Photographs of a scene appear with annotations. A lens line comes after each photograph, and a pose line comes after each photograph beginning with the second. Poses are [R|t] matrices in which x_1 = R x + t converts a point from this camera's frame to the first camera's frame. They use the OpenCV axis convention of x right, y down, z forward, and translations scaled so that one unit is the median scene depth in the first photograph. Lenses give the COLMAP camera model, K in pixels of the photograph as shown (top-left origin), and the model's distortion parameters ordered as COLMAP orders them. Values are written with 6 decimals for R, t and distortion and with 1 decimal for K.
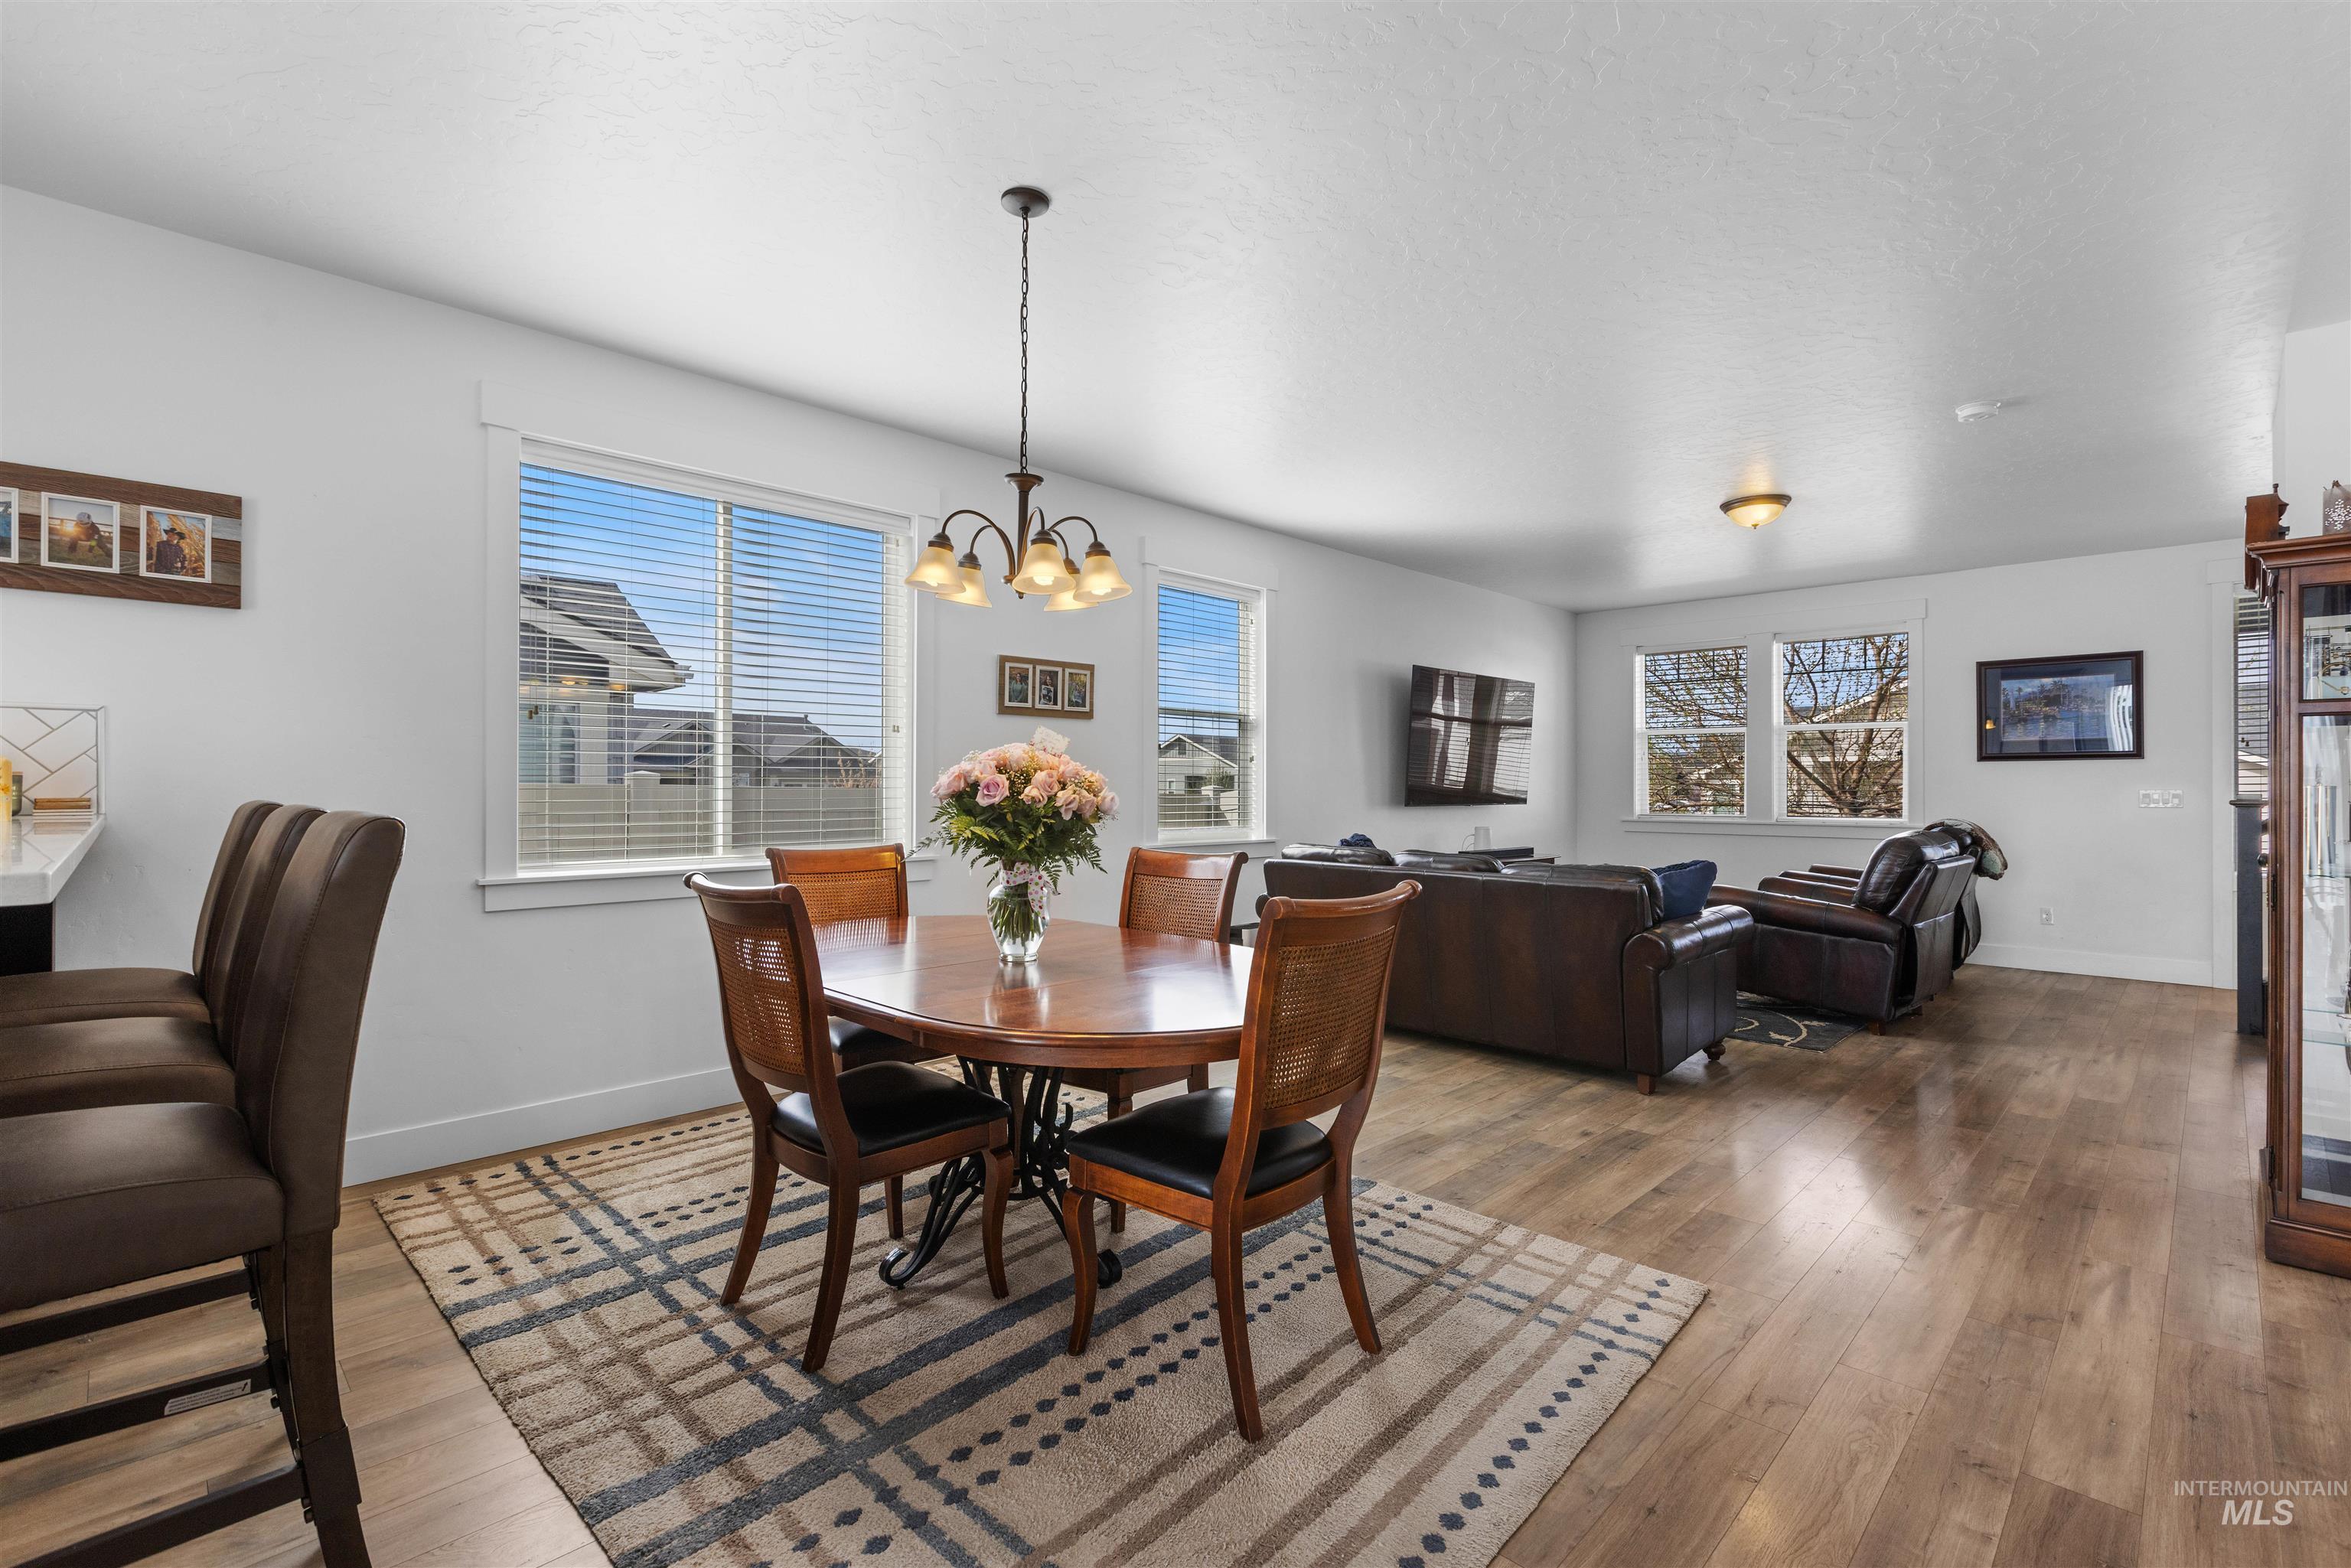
lens RADIAL K [[1043.9, 0, 1183.7], [0, 1043.9, 773.3], [0, 0, 1]] dist [-0.000818, -0.000813]
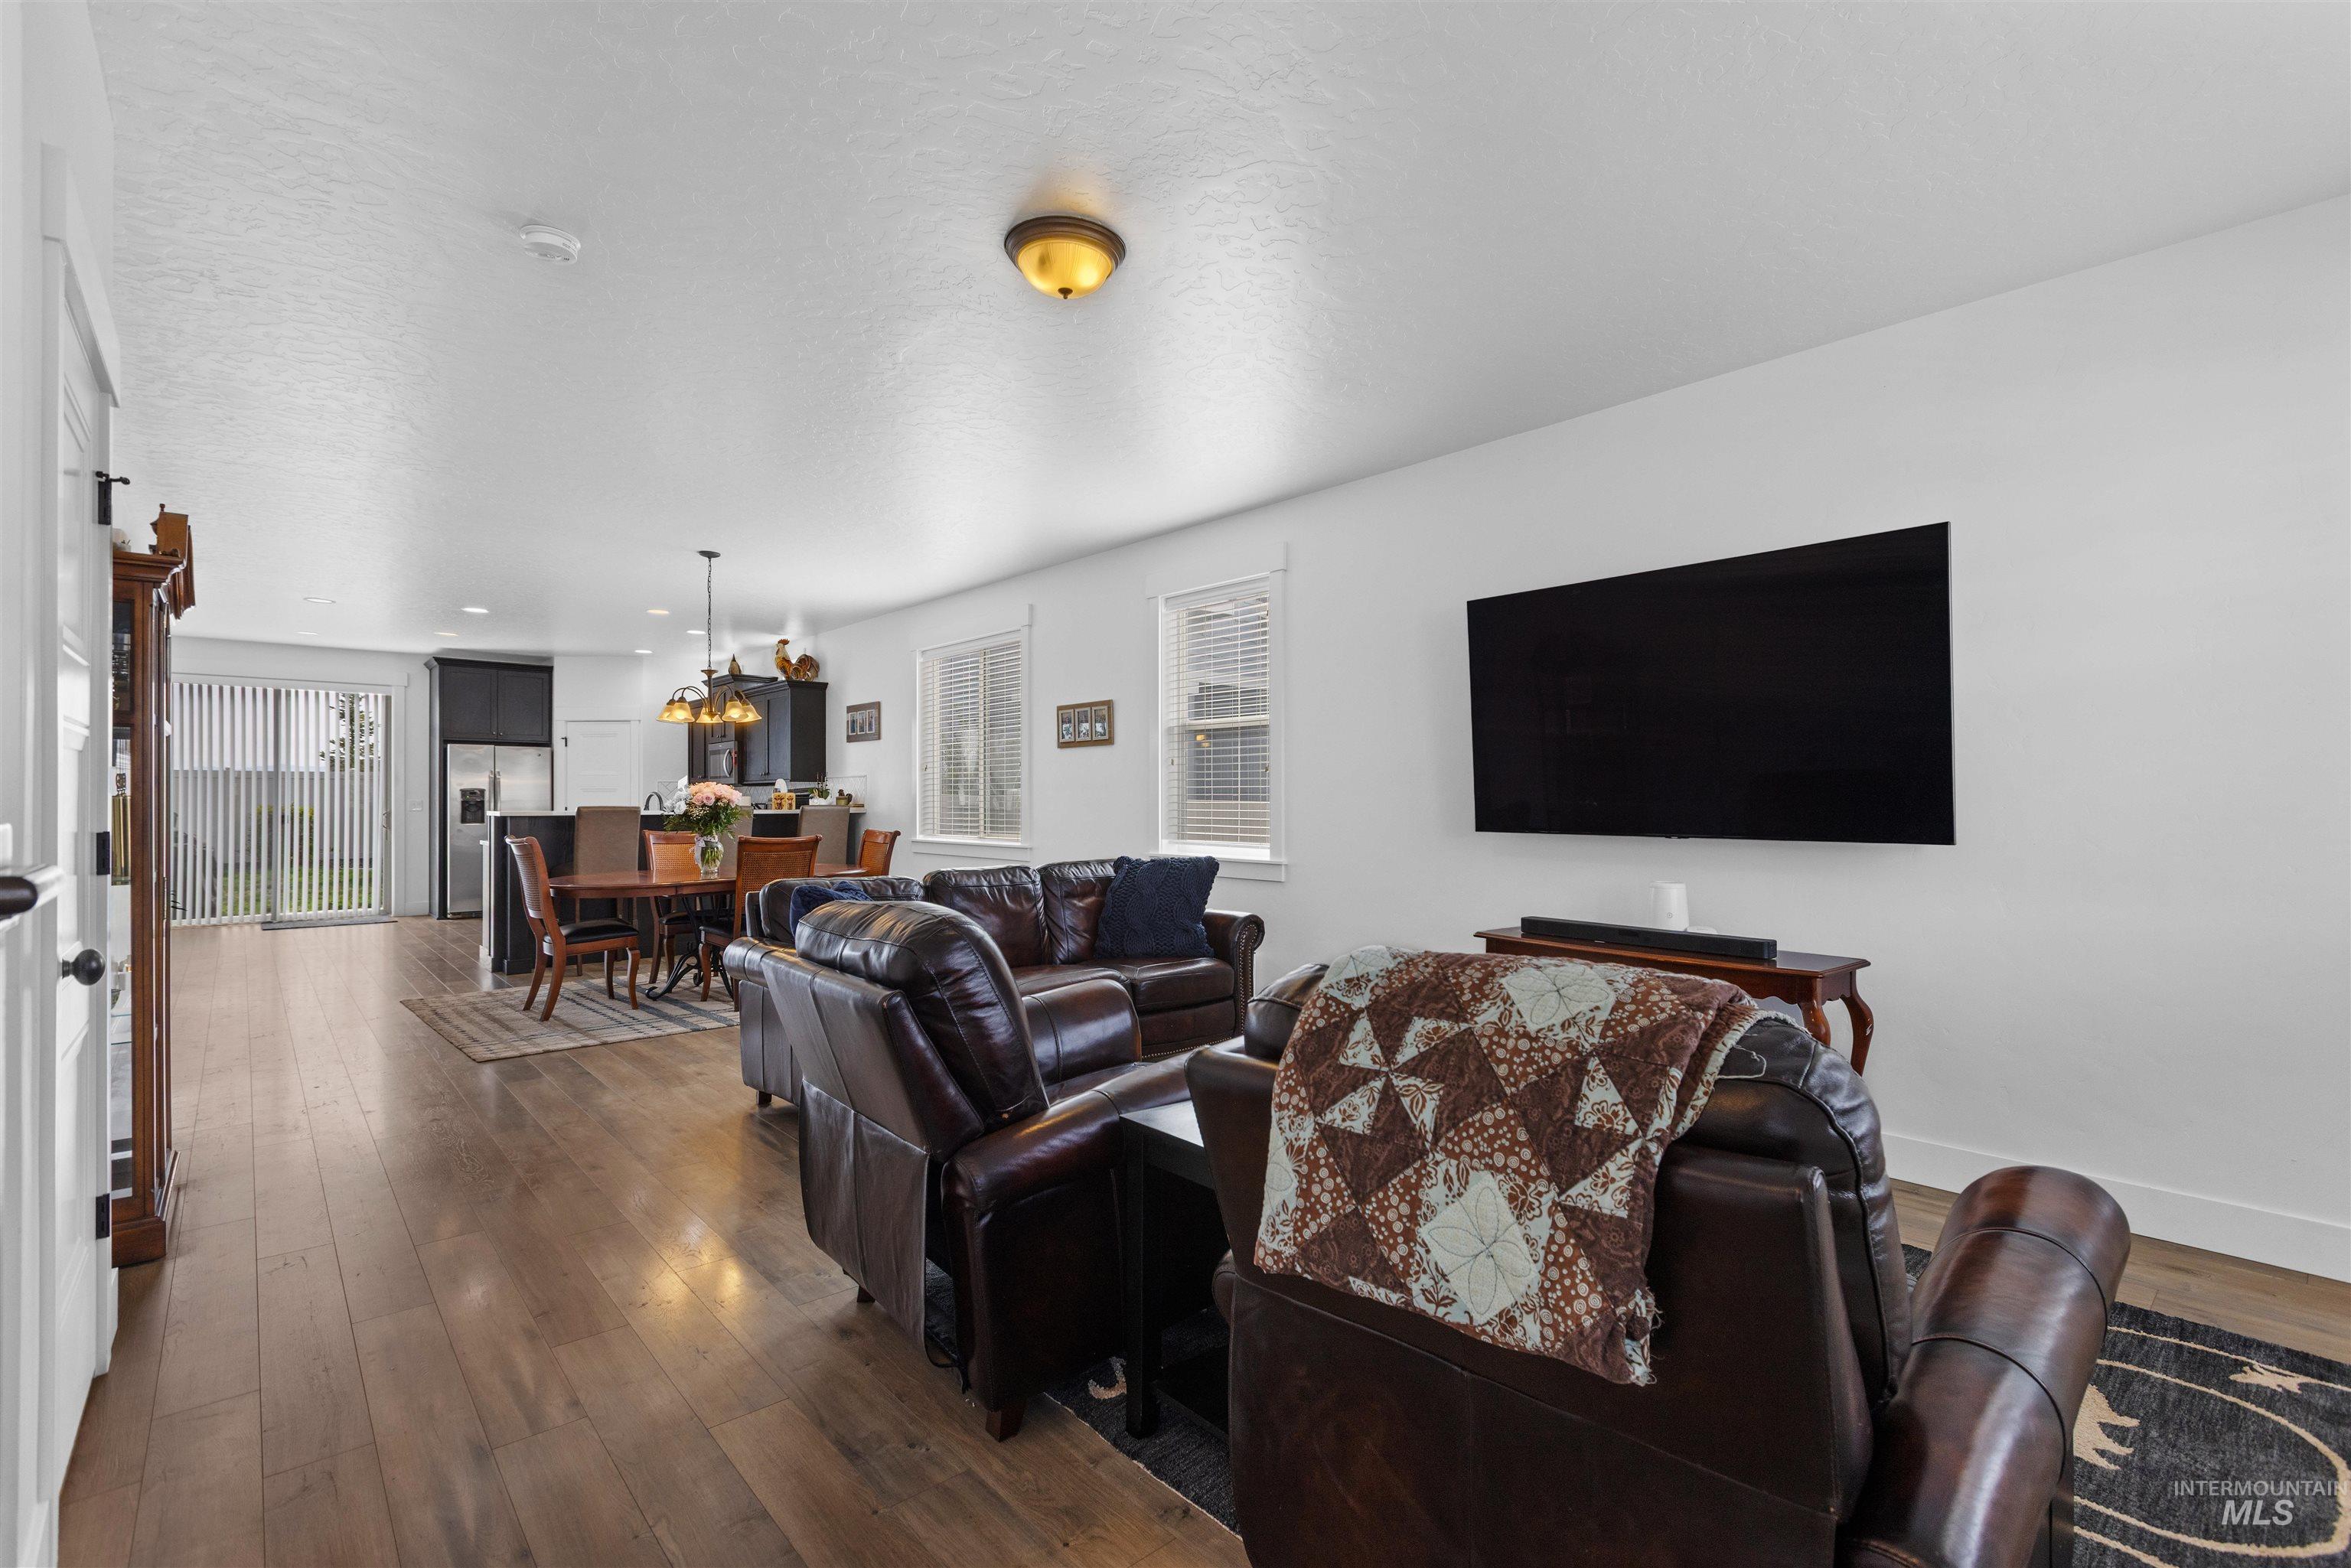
lens RADIAL K [[1092.8, 0, 1161.1], [0, 1092.8, 795.8], [0, 0, 1]] dist [0.016387, -0.000035]
pose [[-0.094415, -0.010507, -0.995477, 1.302672], [0.006286, 0.999918, -0.011151, 0.022423], [0.995513, -0.007310, -0.094341, 1.323451]]
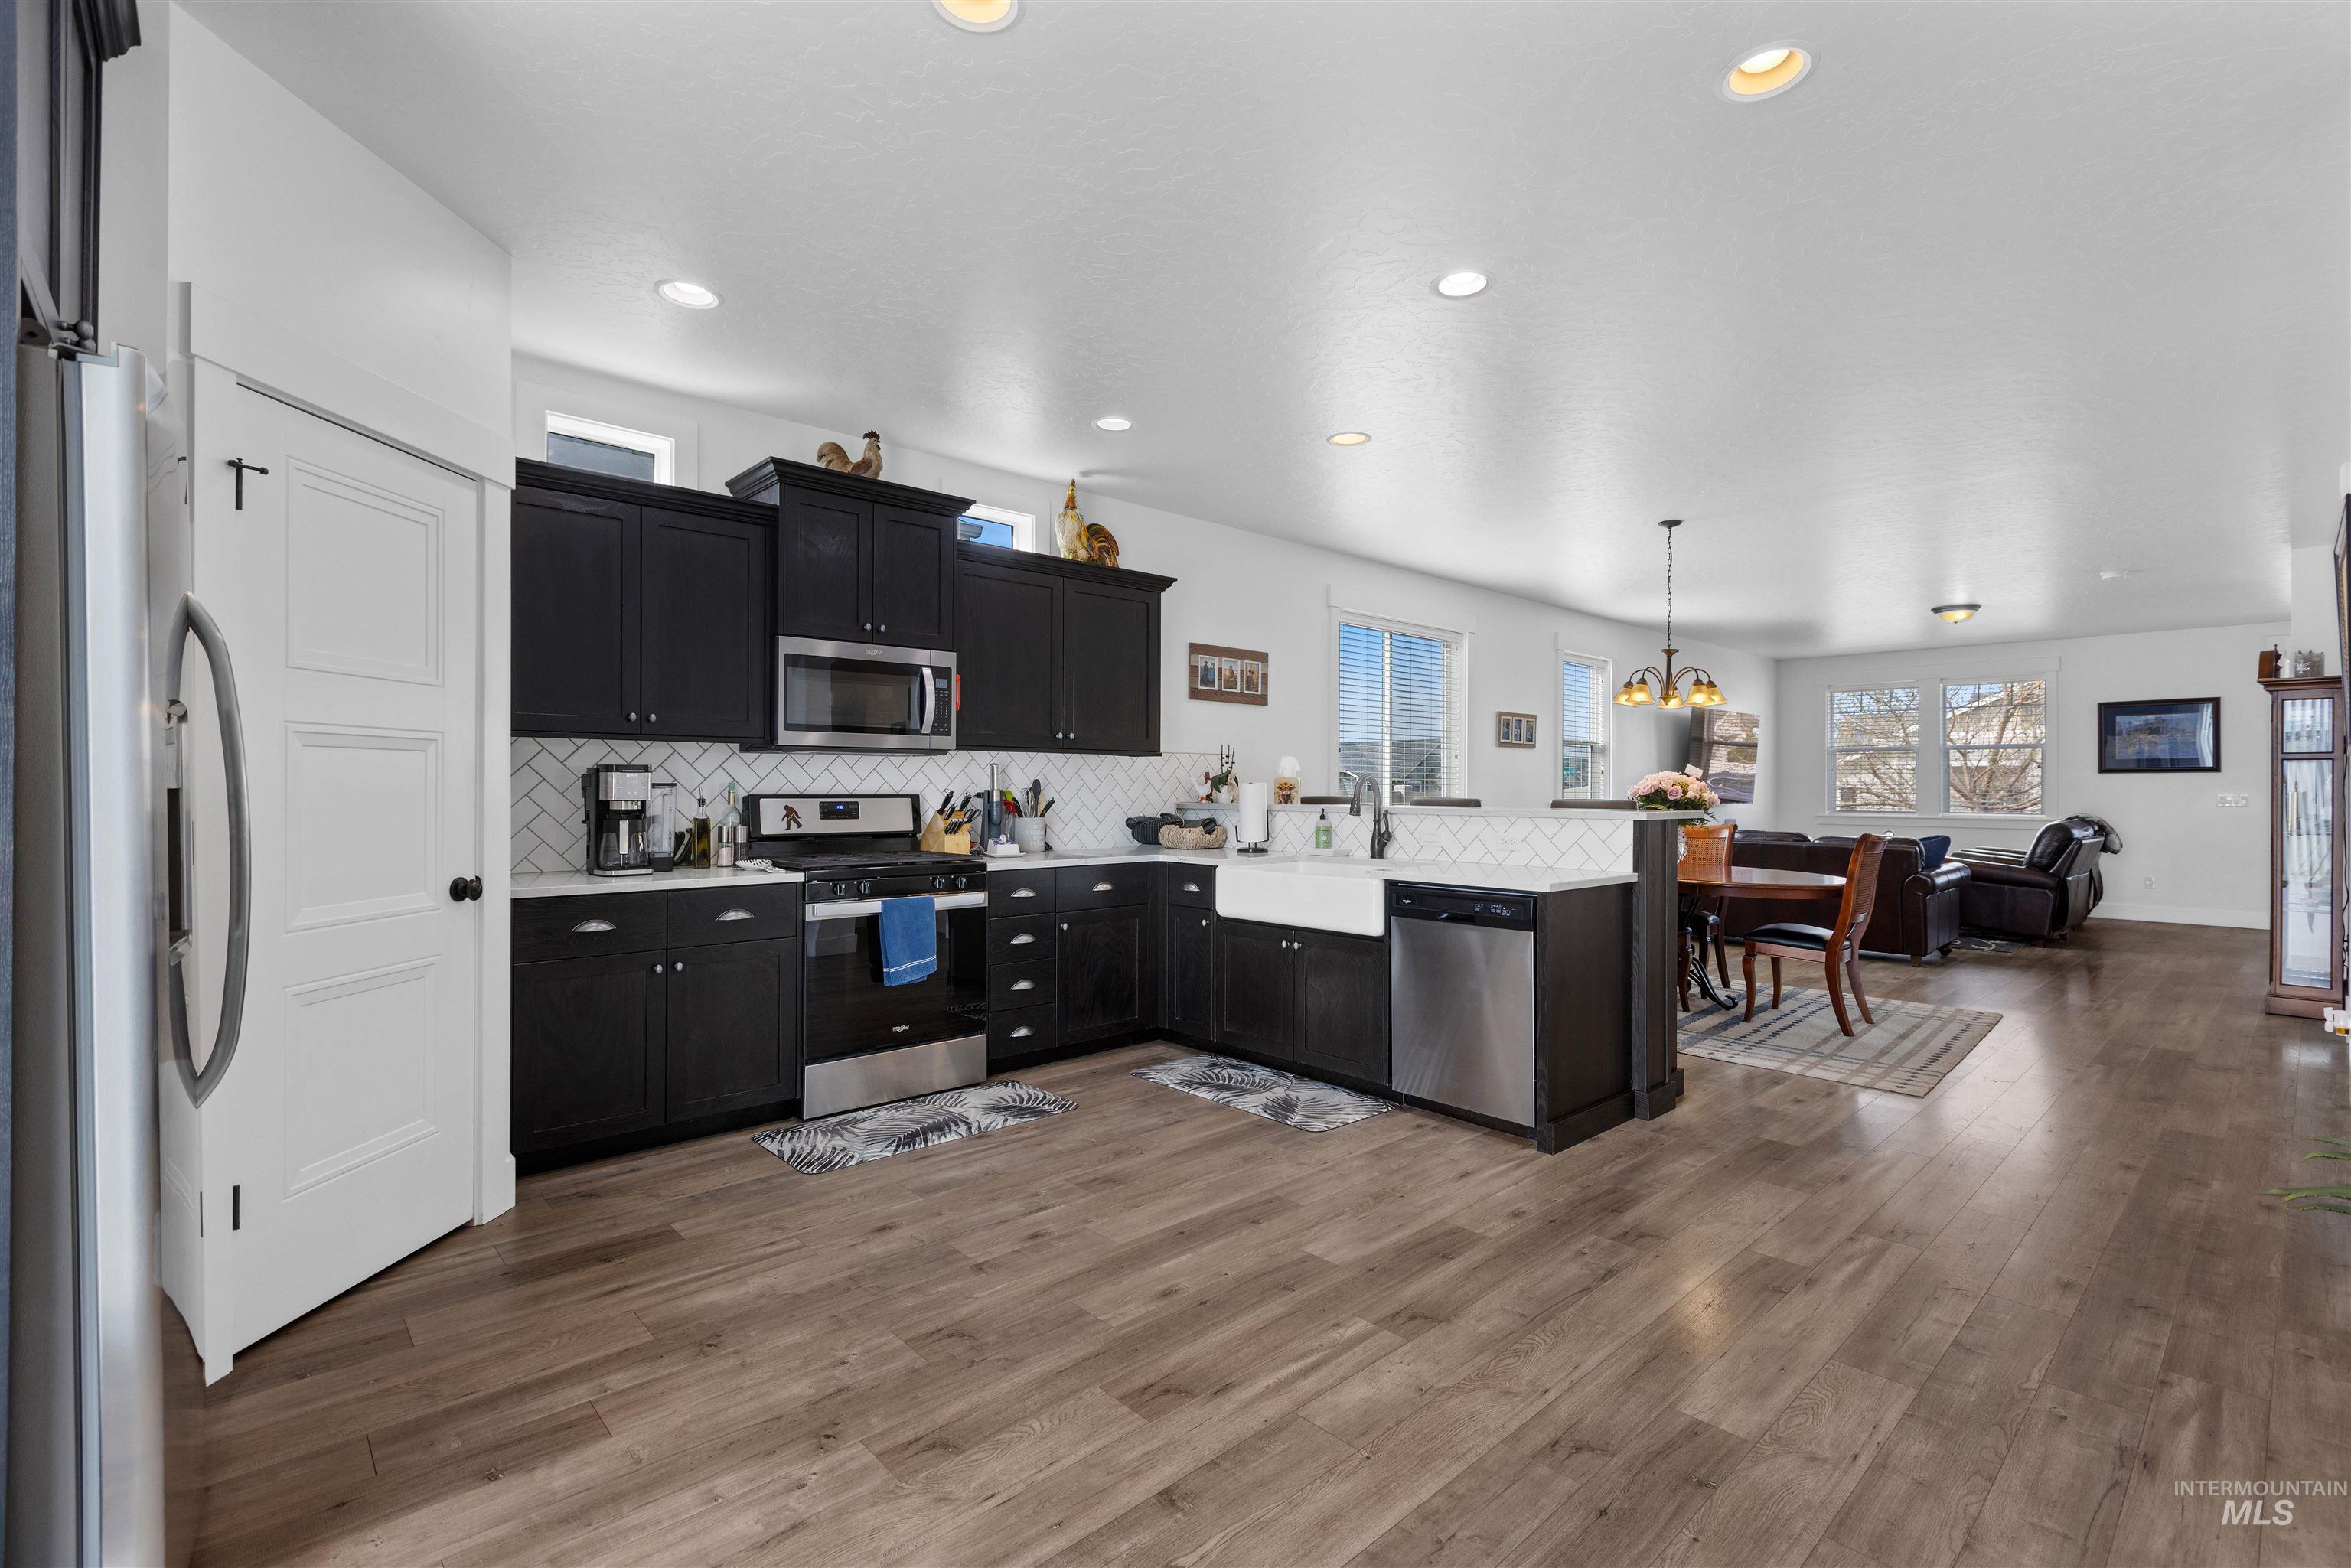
lens RADIAL K [[1053.5, 0, 1178.0], [0, 1053.5, 782.6], [0, 0, 1]] dist [-0.000678, 0.000086]
pose [[0.998858, 0.000735, -0.047767, -0.632879], [-0.000546, 0.999992, 0.003967, -0.006886], [0.047769, -0.003936, 0.998851, -0.734684]]
